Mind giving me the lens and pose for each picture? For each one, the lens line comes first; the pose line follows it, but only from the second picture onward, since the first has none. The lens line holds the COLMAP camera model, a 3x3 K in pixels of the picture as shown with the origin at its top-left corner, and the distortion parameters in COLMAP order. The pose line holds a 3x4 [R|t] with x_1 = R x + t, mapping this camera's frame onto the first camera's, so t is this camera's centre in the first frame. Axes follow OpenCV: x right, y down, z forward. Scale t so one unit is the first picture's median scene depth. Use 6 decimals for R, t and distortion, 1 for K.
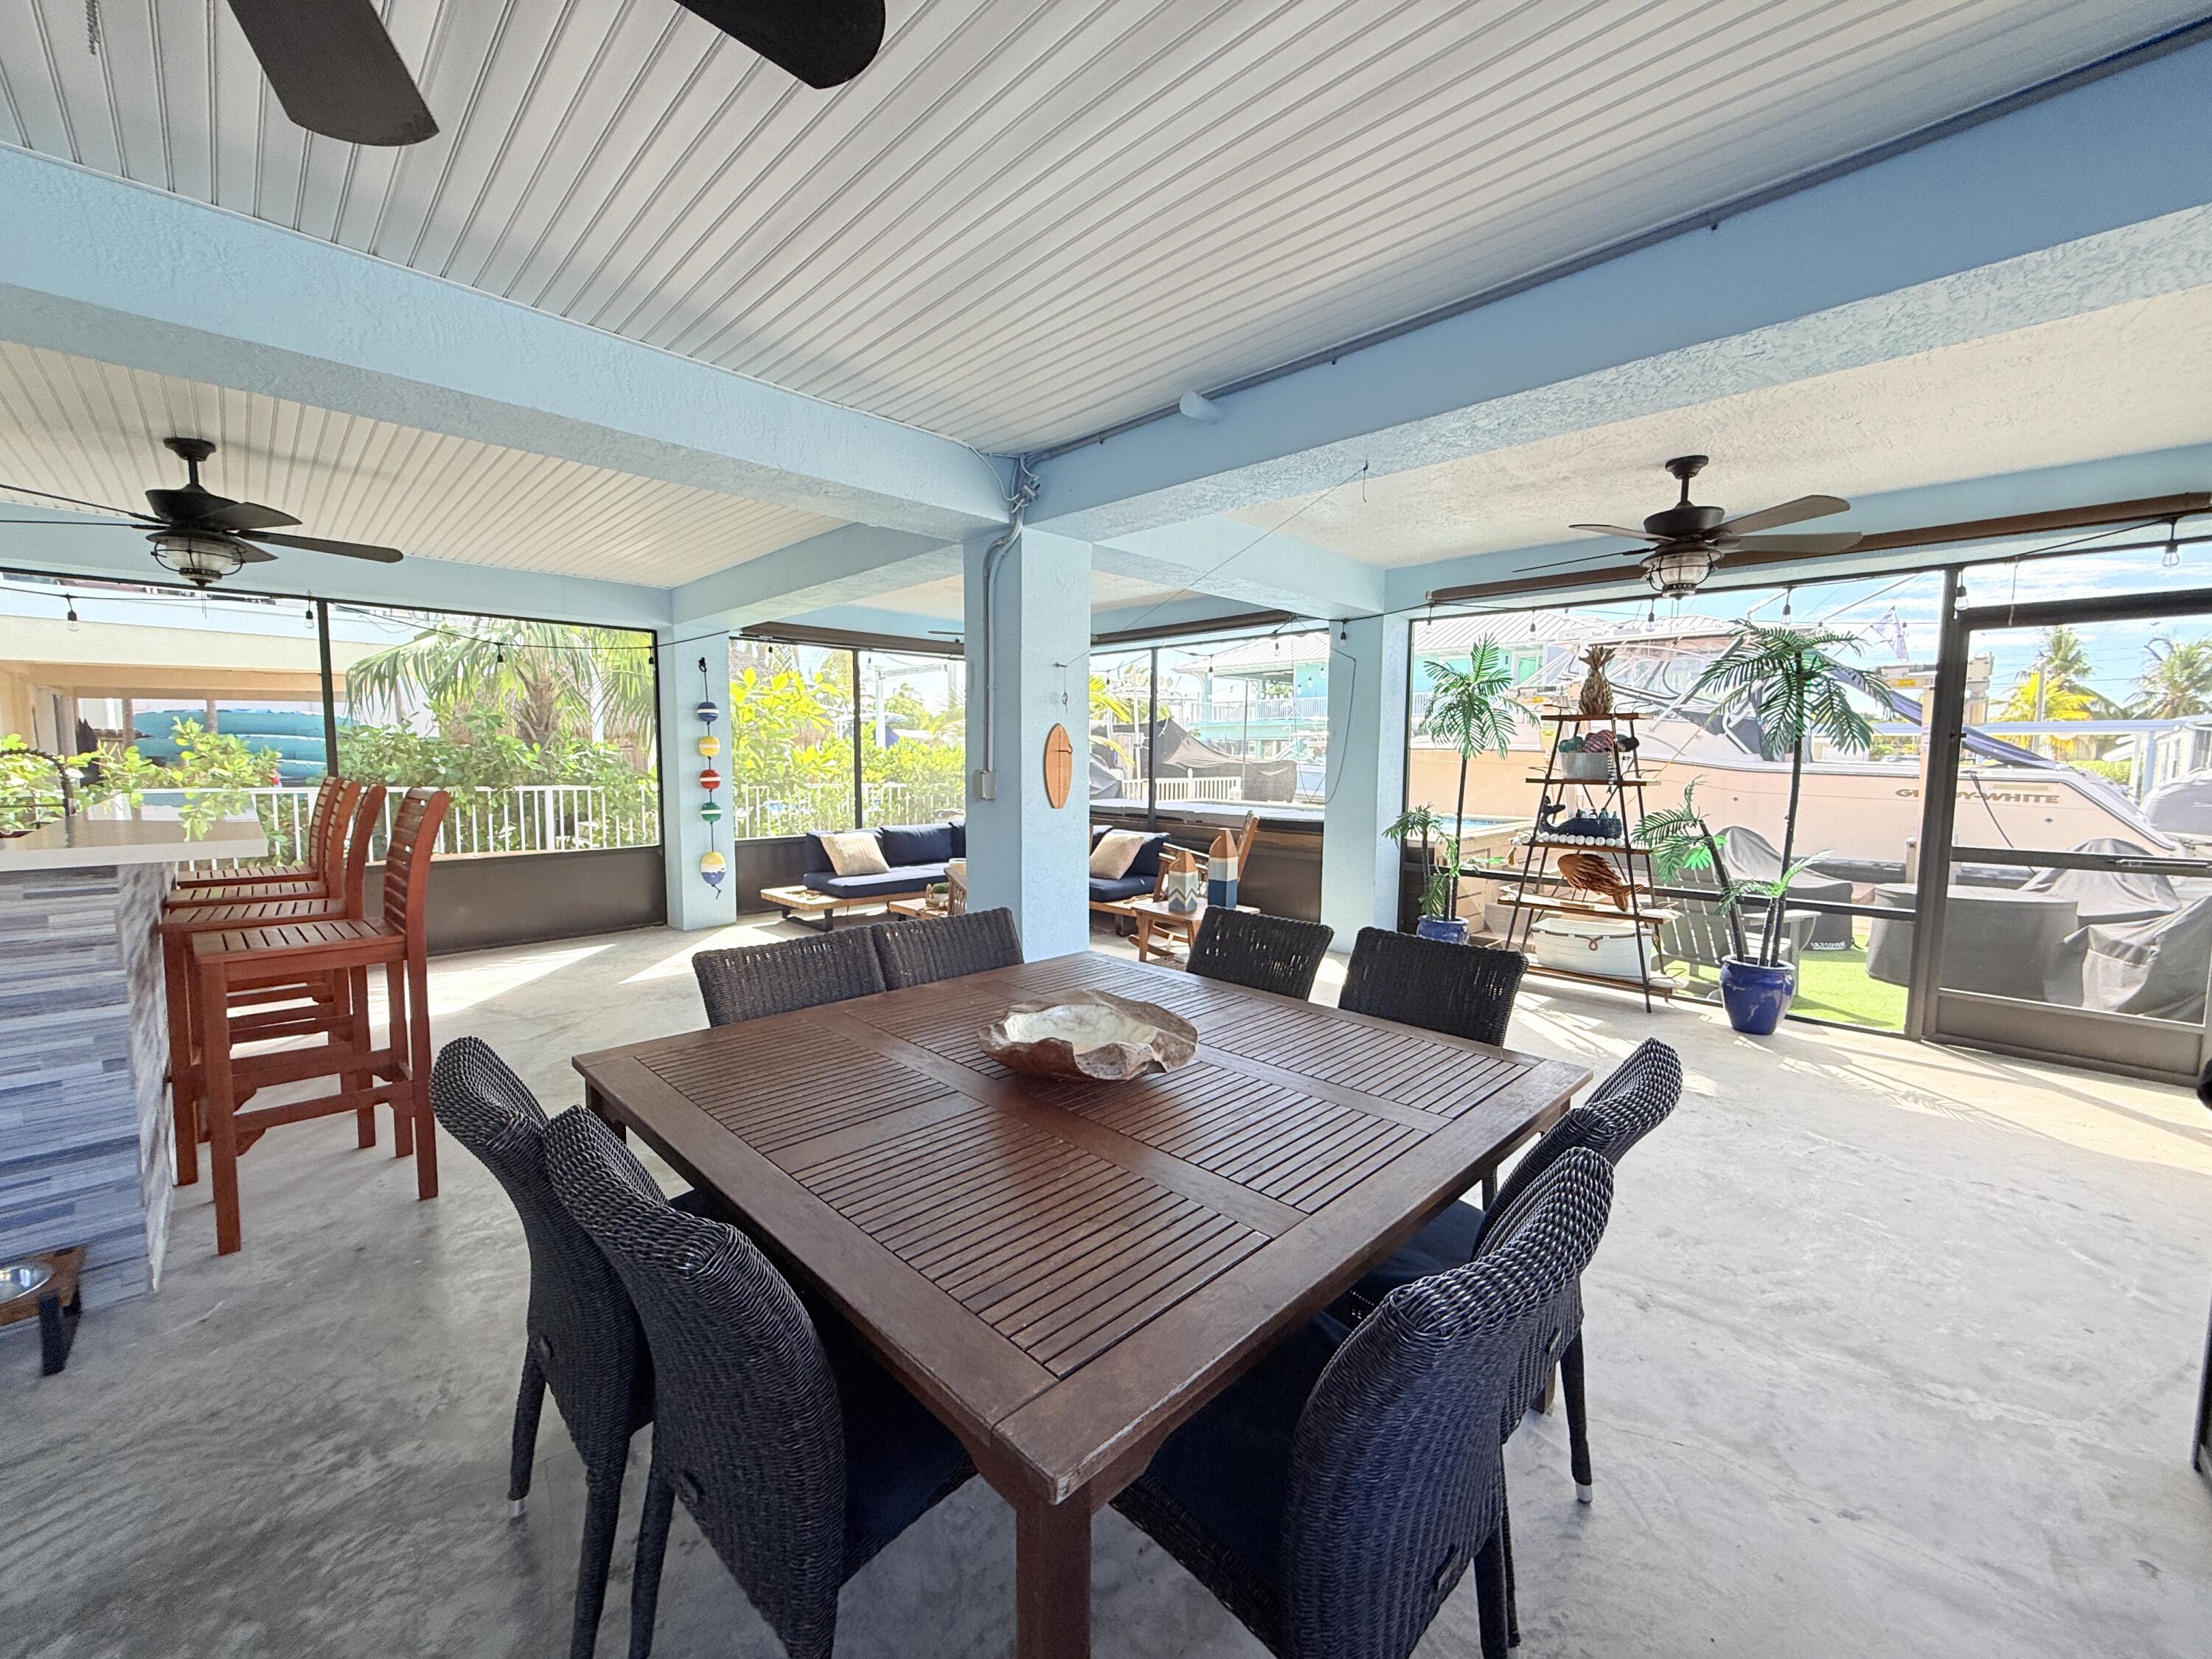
lens RADIAL K [[883.4, 0, 1102.0], [0, 883.4, 829.5], [0, 0, 1]] dist [-0.000797, 0.000077]
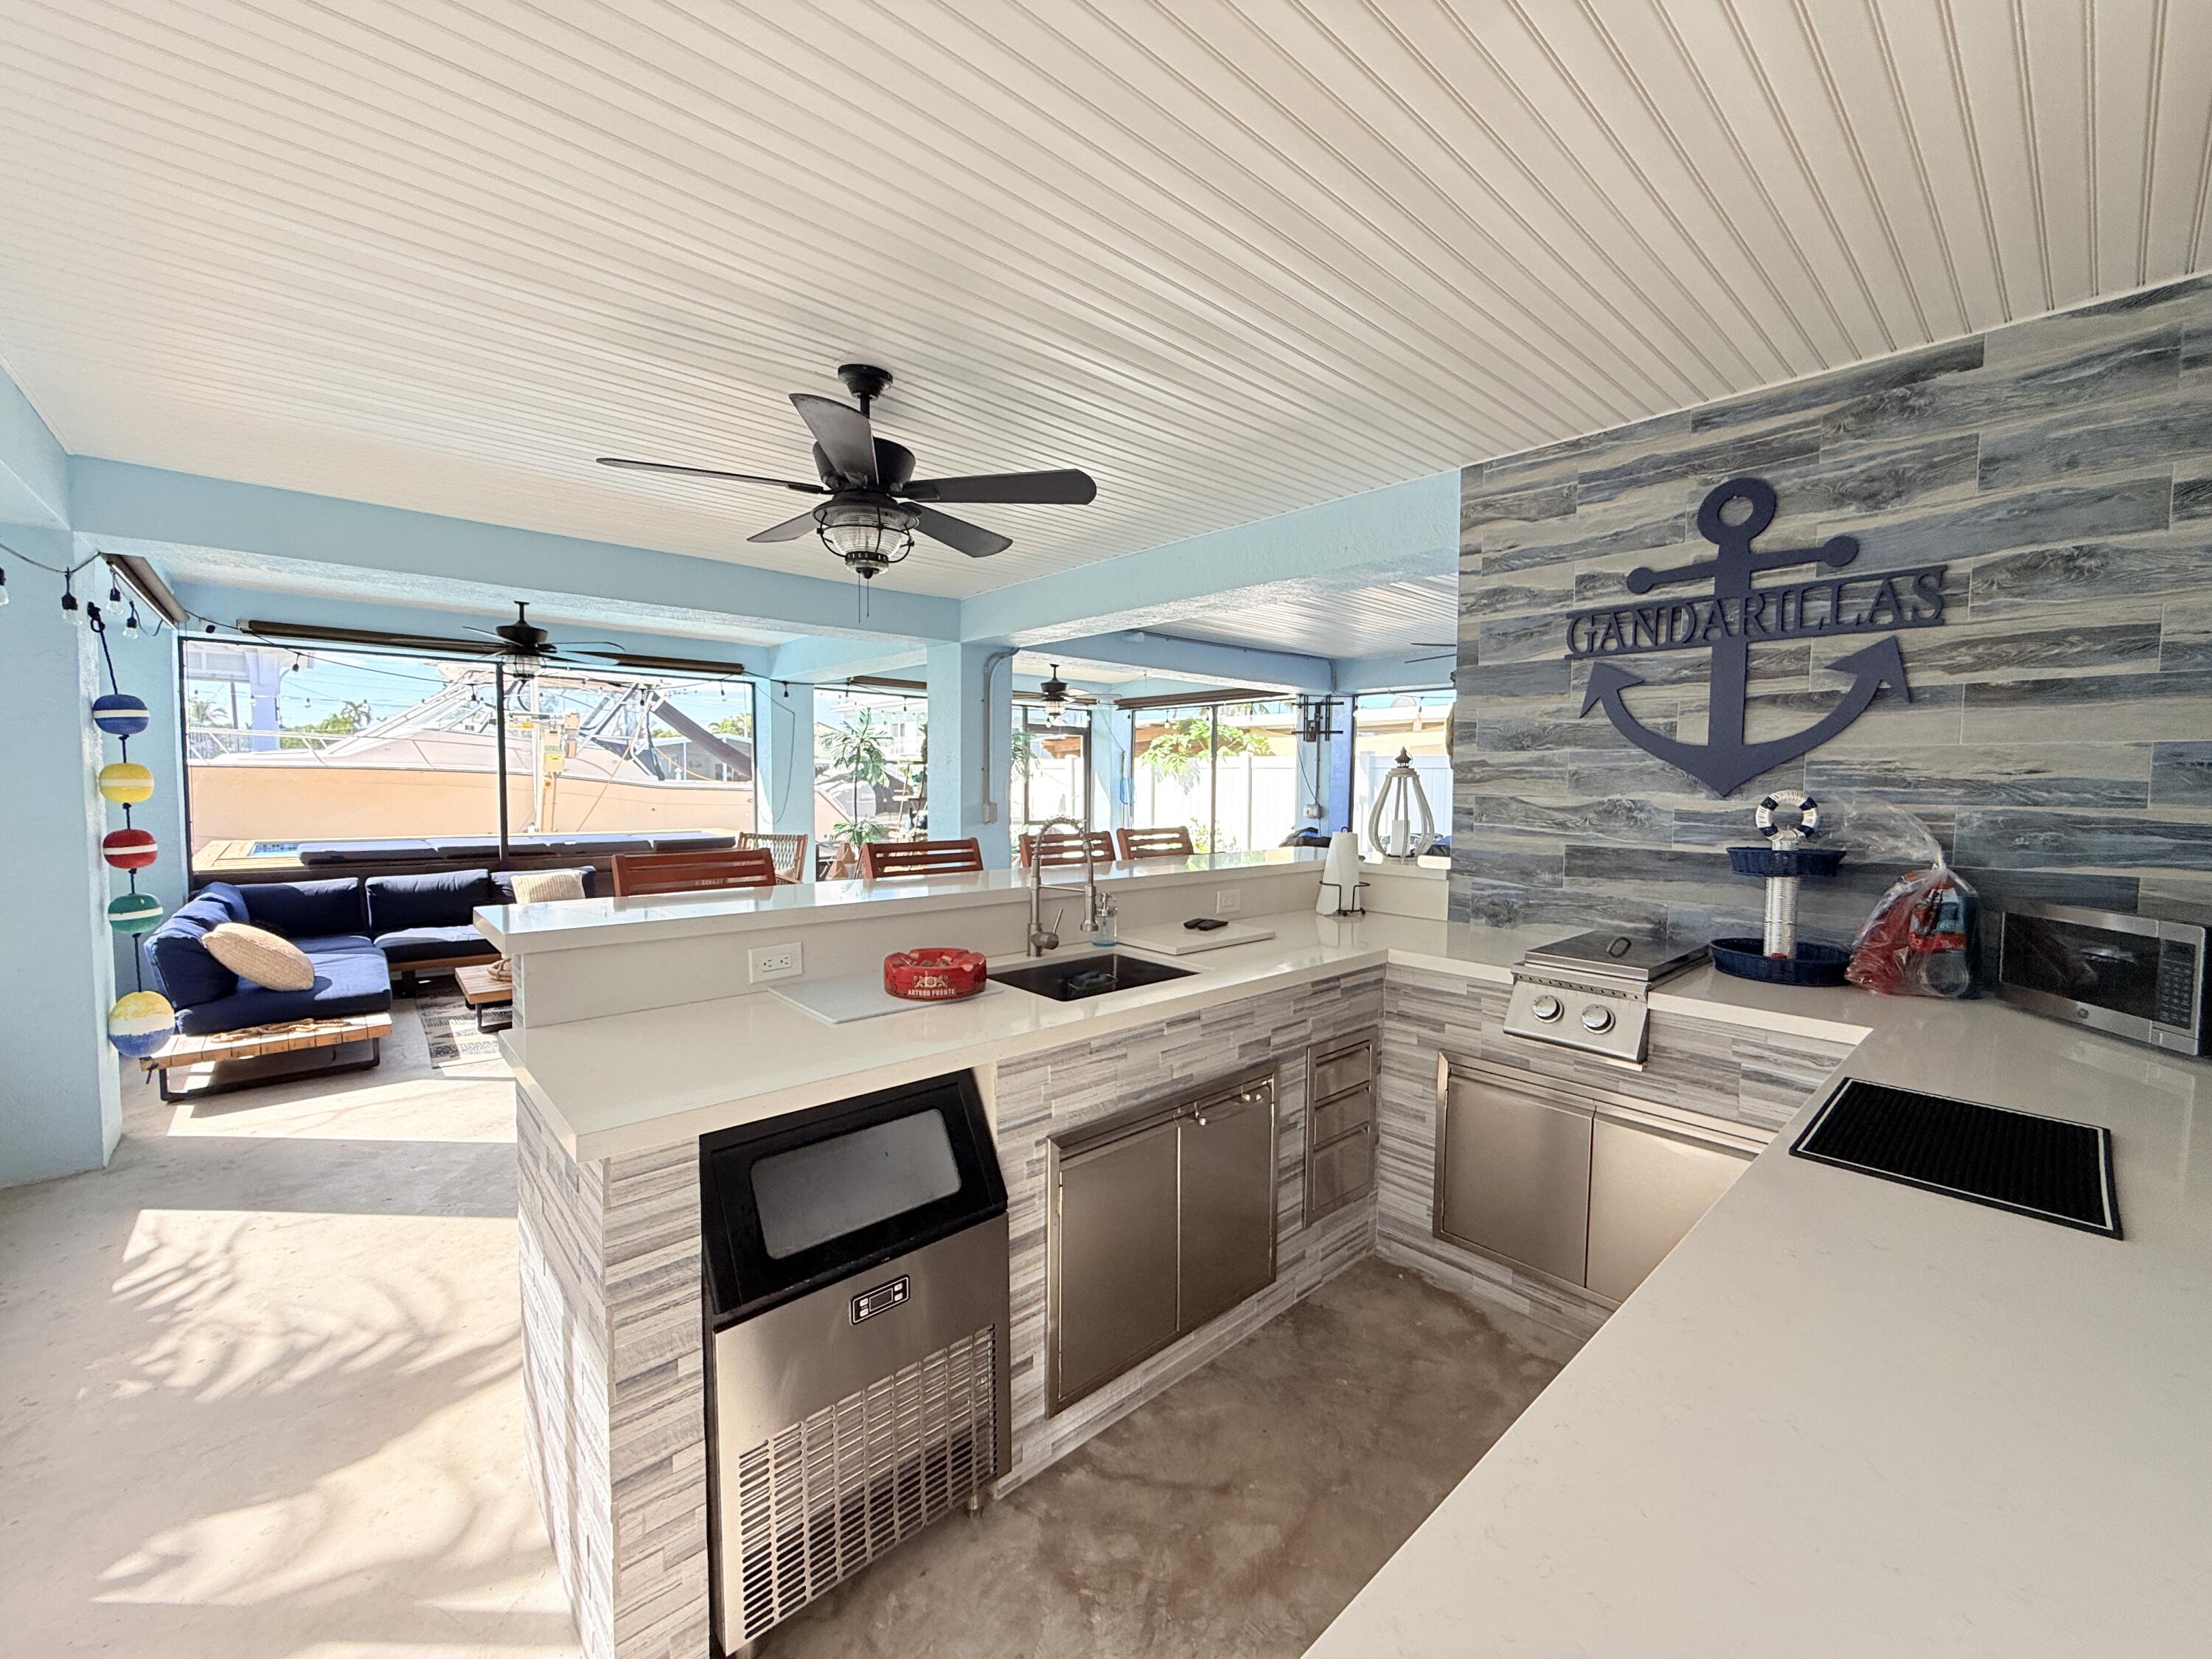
lens RADIAL K [[883.4, 0, 1102.0], [0, 883.4, 829.5], [0, 0, 1]] dist [-0.000797, 0.000077]
pose [[0.051282, -0.068598, 0.996326, -0.780324], [0.081553, 0.994594, 0.064281, -0.047089], [-0.995349, 0.077956, 0.056599, 0.358853]]
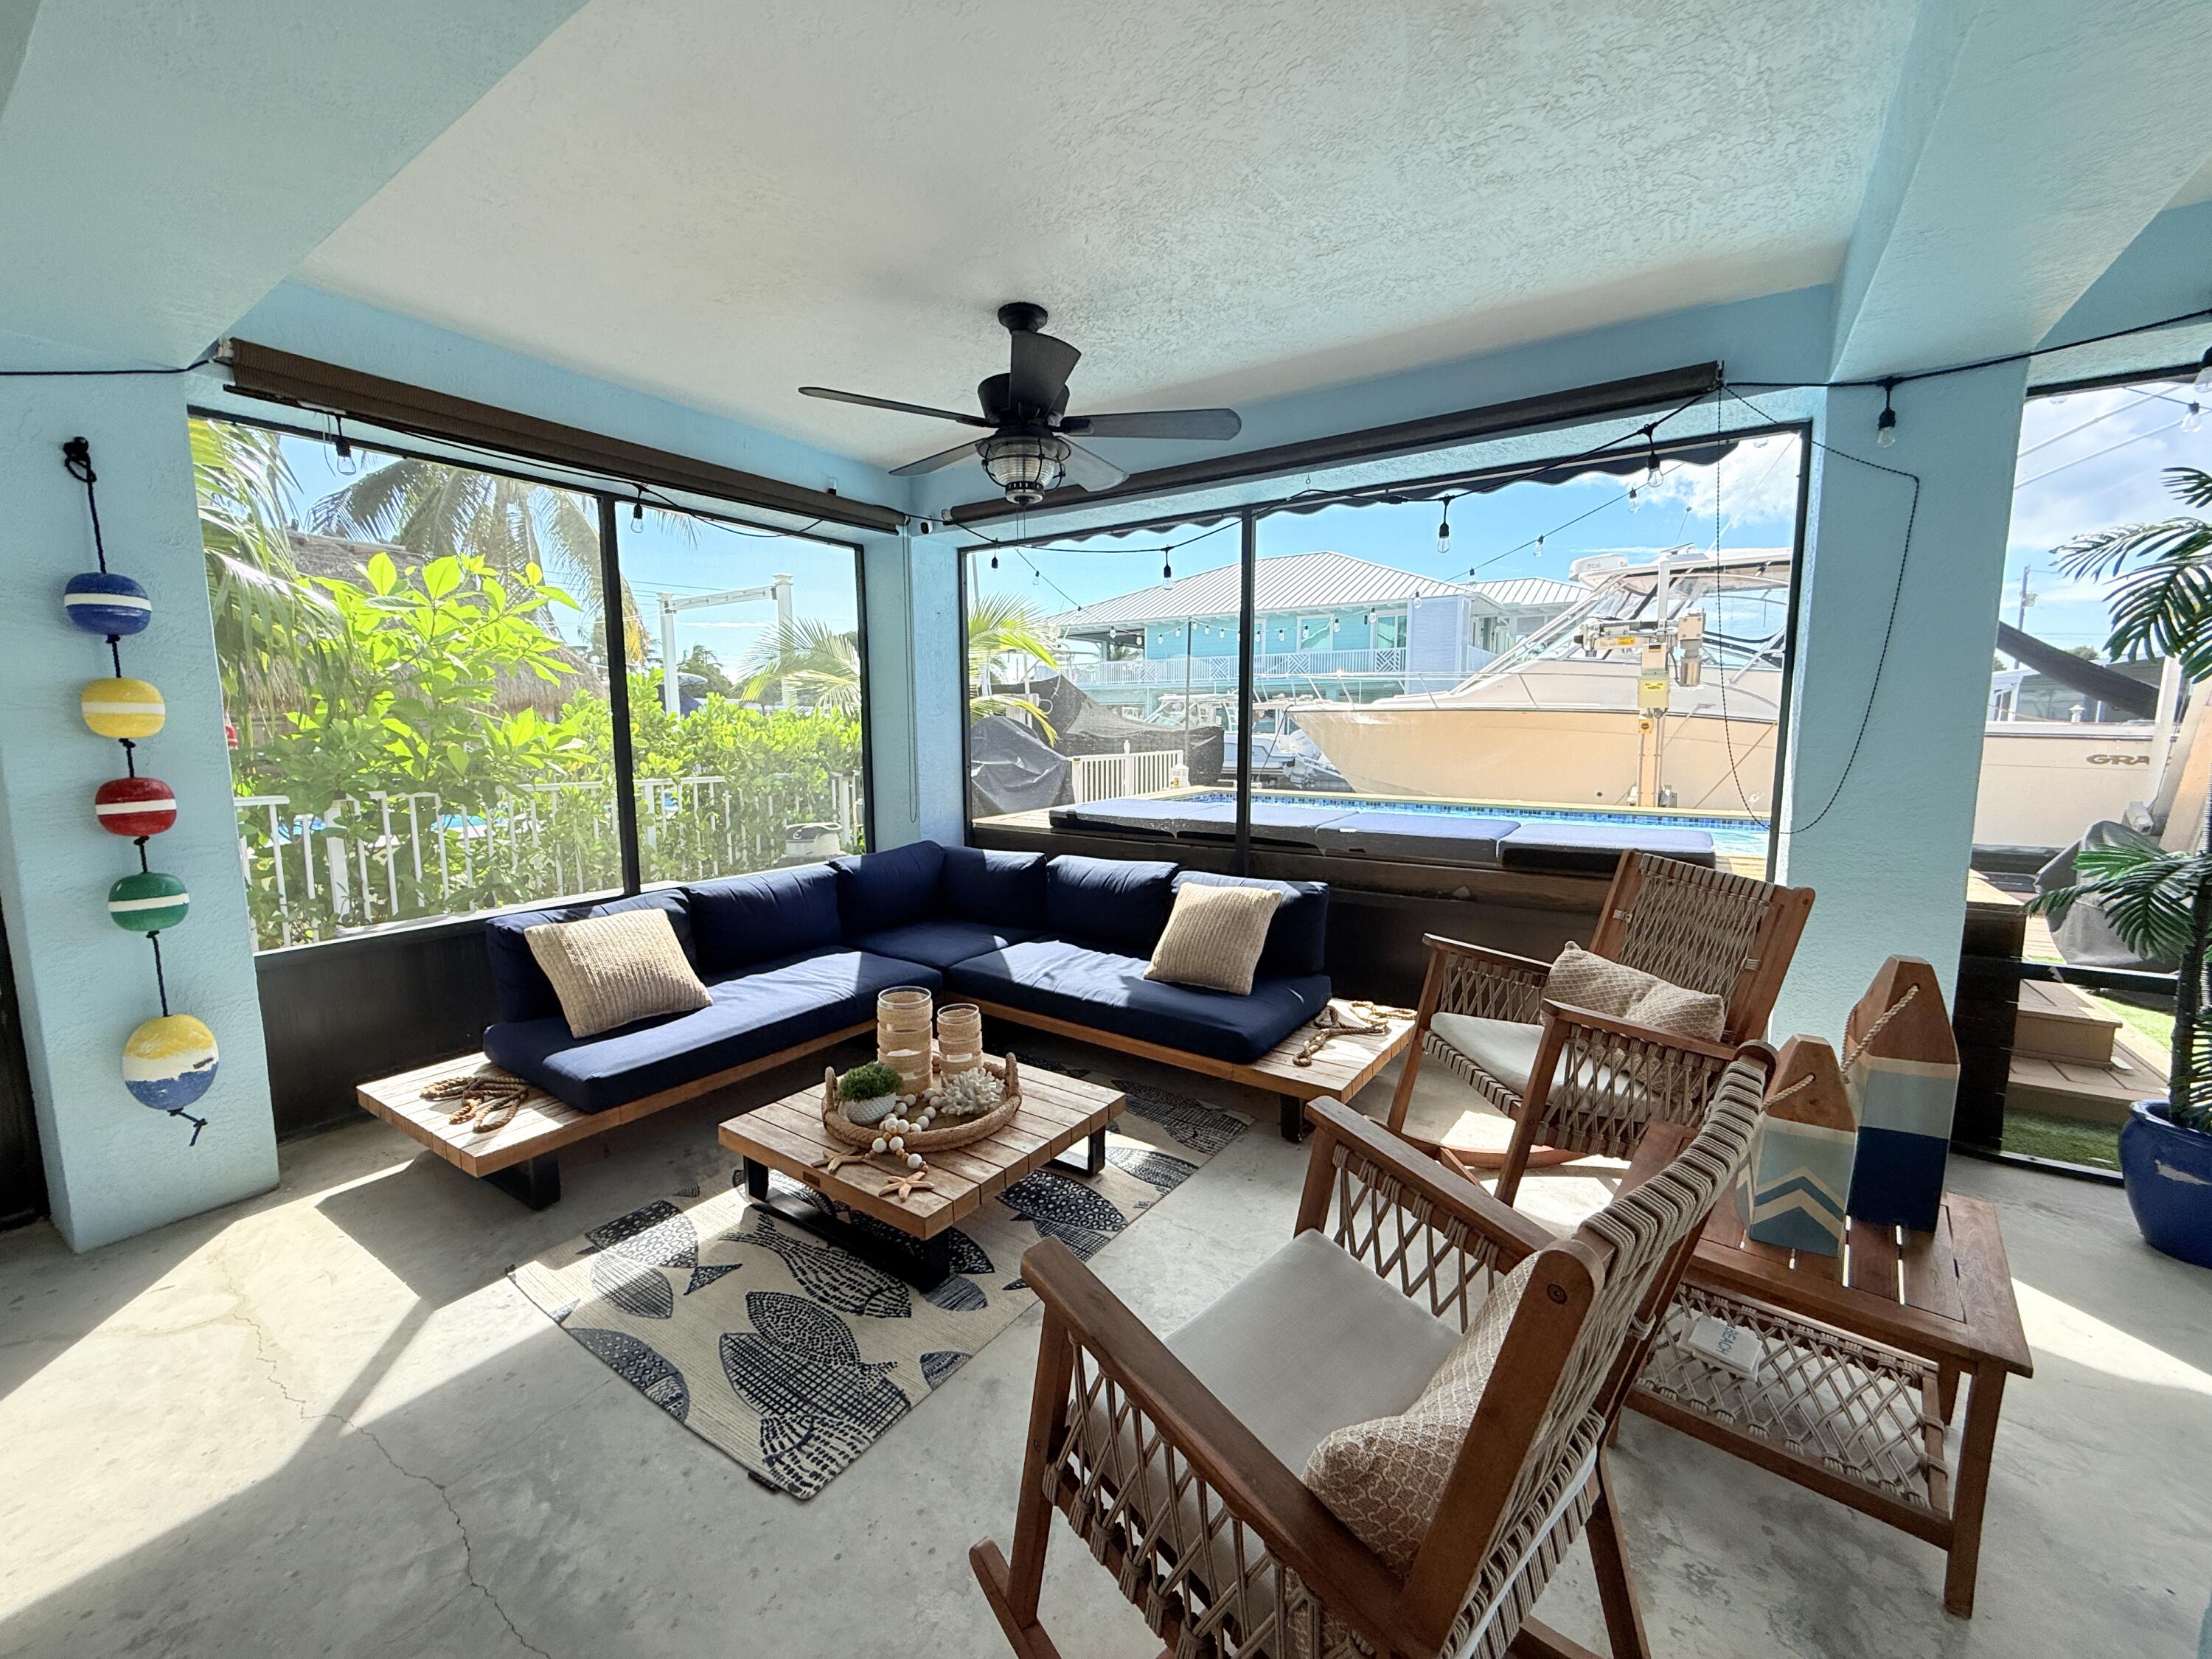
lens RADIAL K [[884.9, 0, 1106.0], [0, 884.9, 829.5], [0, 0, 1]] dist [-0.012162, -0.000139]
pose [[0.978606, -0.037120, 0.202368, -0.126960], [0.029947, 0.998814, 0.038392, -0.042640], [-0.203554, -0.031510, 0.978557, 0.509410]]
